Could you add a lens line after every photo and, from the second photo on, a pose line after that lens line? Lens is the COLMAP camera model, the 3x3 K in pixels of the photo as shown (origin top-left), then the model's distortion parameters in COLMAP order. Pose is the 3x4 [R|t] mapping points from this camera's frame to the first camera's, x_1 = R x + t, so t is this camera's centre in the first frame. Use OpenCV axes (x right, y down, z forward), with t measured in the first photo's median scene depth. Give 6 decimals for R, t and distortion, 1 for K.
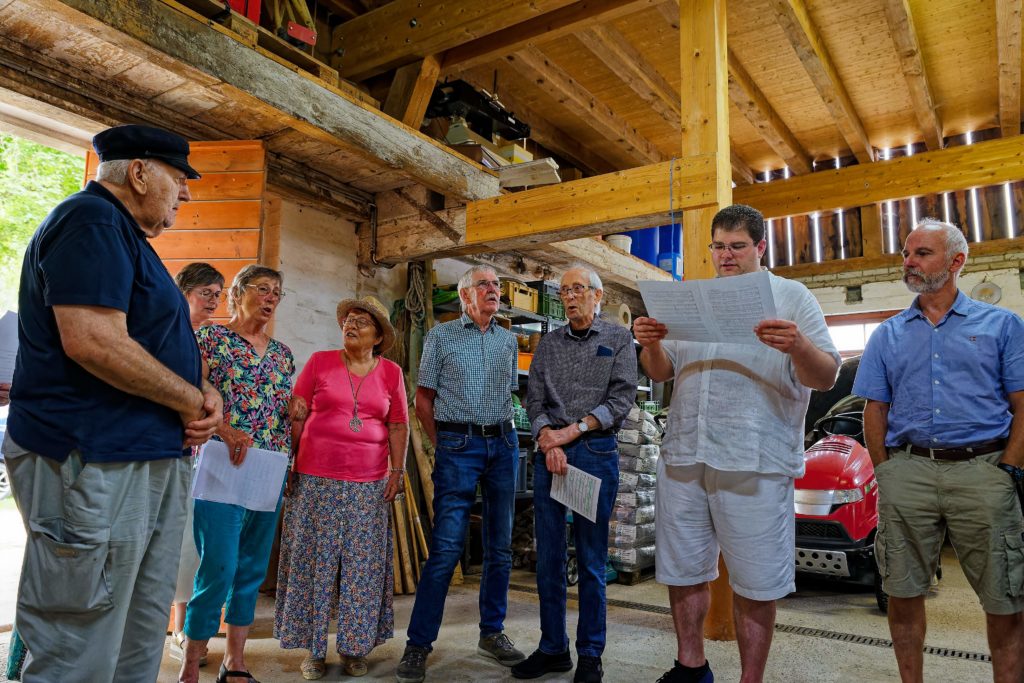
lens RADIAL K [[737.4, 0, 512.0], [0, 737.4, 341.5], [0, 0, 1]] dist [-0.000761, -0.002013]
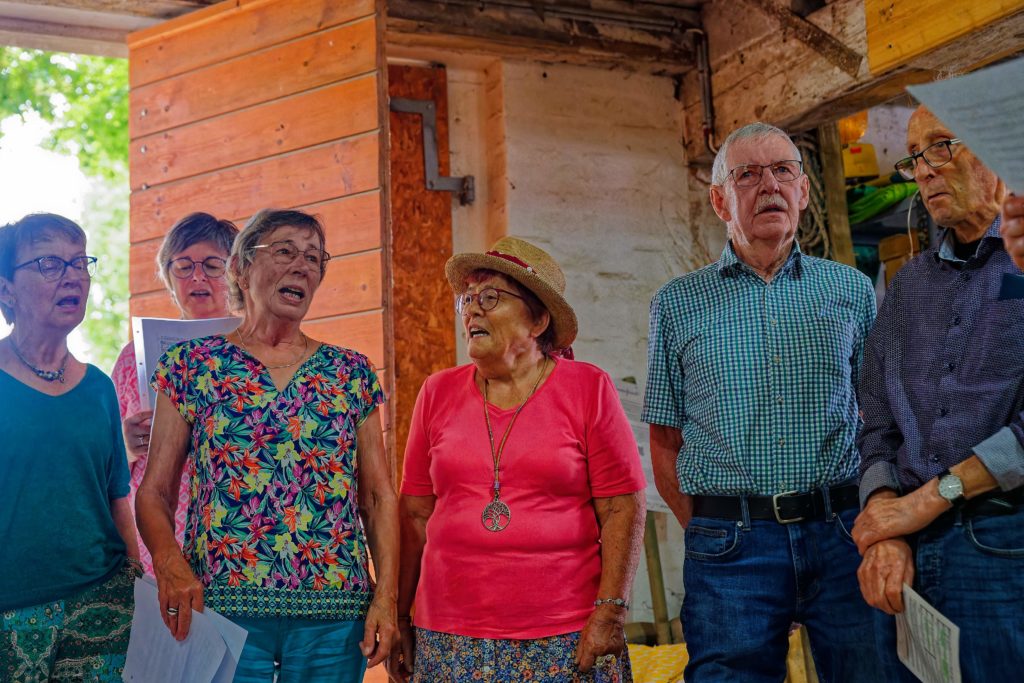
lens RADIAL K [[1513.2, 0, 512.0], [0, 1513.2, 341.5], [0, 0, 1]] dist [0.019267, 0.001974]
pose [[0.852894, -0.112237, -0.509876, 0.285223], [0.116680, 0.992894, -0.023385, 0.028634], [0.508878, -0.039547, 0.859930, 0.183702]]
